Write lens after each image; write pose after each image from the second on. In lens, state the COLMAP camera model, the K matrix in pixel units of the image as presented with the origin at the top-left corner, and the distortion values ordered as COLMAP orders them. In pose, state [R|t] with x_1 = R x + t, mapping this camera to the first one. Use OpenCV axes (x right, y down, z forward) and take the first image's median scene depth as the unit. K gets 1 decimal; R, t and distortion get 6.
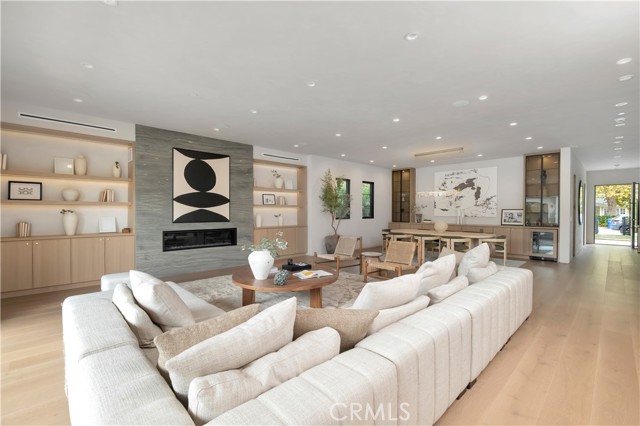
lens RADIAL K [[279.9, 0, 316.7], [0, 279.9, 212.3], [0, 0, 1]] dist [0.001297, 0.000100]
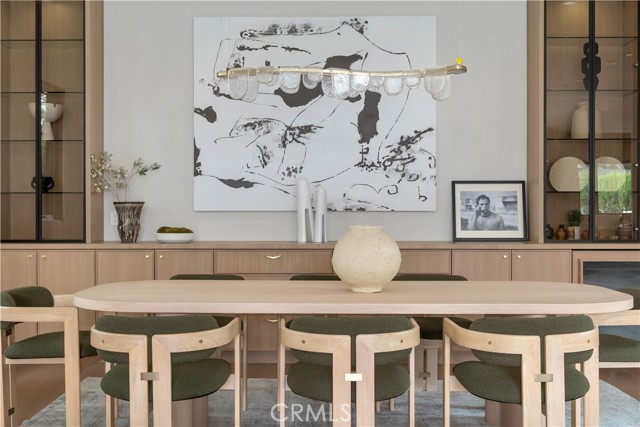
lens RADIAL K [[763.2, 0, 317.7], [0, 763.2, 214.3], [0, 0, 1]] dist [0.013536, 0.000000]
pose [[0.698965, -0.003804, 0.715145, 0.155056], [0.005443, 0.999985, 0.000000, 0.050217], [-0.715135, 0.003893, 0.698976, 1.510690]]
